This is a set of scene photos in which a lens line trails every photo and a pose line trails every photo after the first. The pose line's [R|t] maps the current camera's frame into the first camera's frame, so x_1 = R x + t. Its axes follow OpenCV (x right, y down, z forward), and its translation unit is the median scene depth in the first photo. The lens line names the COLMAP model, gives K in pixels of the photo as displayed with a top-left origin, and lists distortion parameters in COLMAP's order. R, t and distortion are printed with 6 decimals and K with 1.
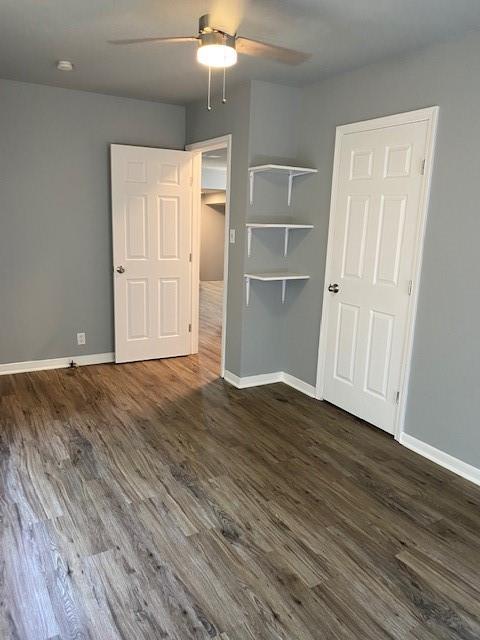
lens RADIAL K [[484.2, 0, 240.9], [0, 484.2, 321.6], [0, 0, 1]] dist [0.032214, -0.043915]
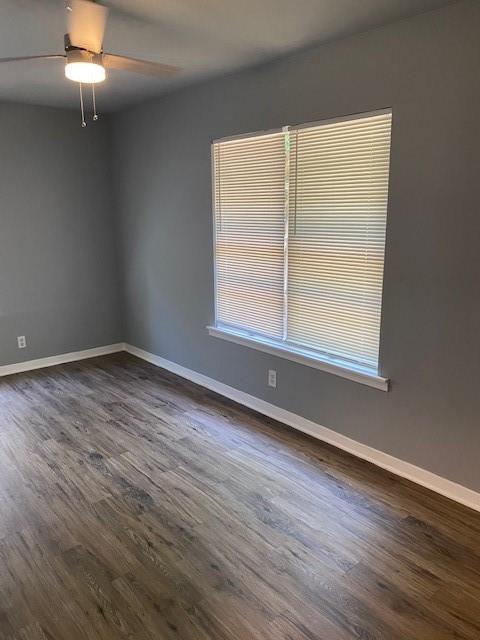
lens RADIAL K [[484.2, 0, 237.7], [0, 484.2, 316.6], [0, 0, 1]] dist [0.032214, -0.043915]
pose [[-0.984685, 0.007112, -0.174198, -0.151946], [-0.066262, 0.908921, 0.411671, -0.432228], [0.161260, 0.416909, -0.894529, 1.799828]]
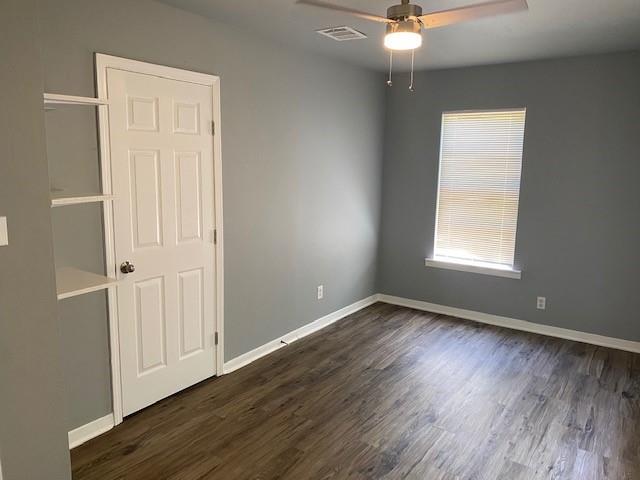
lens RADIAL K [[484.2, 0, 320.7], [0, 484.2, 240.0], [0, 0, 1]] dist [0.032214, -0.043915]
pose [[-0.411654, -0.189129, 0.891500, -0.840178], [0.167298, 0.945922, 0.277925, -0.376681], [-0.895853, 0.263555, -0.357751, 1.369878]]
